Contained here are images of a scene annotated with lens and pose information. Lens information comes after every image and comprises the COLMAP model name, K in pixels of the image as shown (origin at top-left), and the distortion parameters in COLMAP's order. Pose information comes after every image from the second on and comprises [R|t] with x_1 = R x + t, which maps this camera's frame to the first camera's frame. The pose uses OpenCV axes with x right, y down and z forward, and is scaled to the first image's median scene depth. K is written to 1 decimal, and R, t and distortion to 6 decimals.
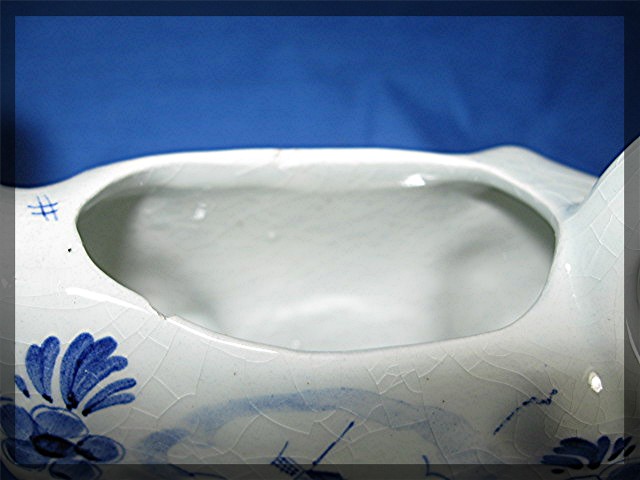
lens RADIAL K [[646.4, 0, 320.0], [0, 646.4, 240.0], [0, 0, 1]] dist [-0.123633, 0.009503]
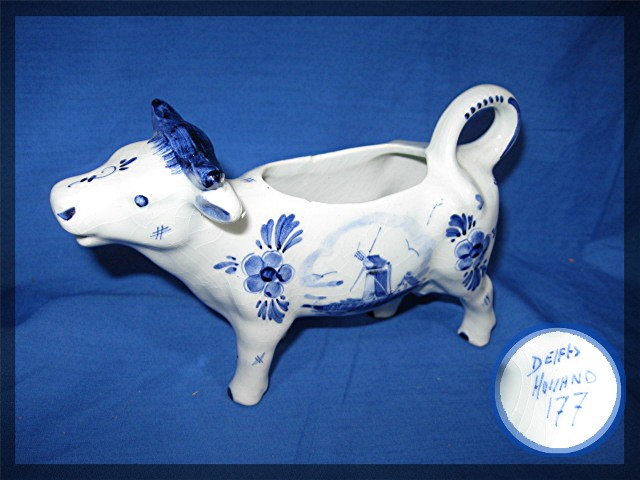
lens RADIAL K [[646.4, 0, 320.0], [0, 646.4, 240.0], [0, 0, 1]] dist [-0.123633, 0.009503]
pose [[0.933676, -0.215028, 0.286379, -0.984064], [0.270362, 0.947646, -0.169914, 0.723257], [-0.234850, 0.236070, 0.942930, -1.527904]]
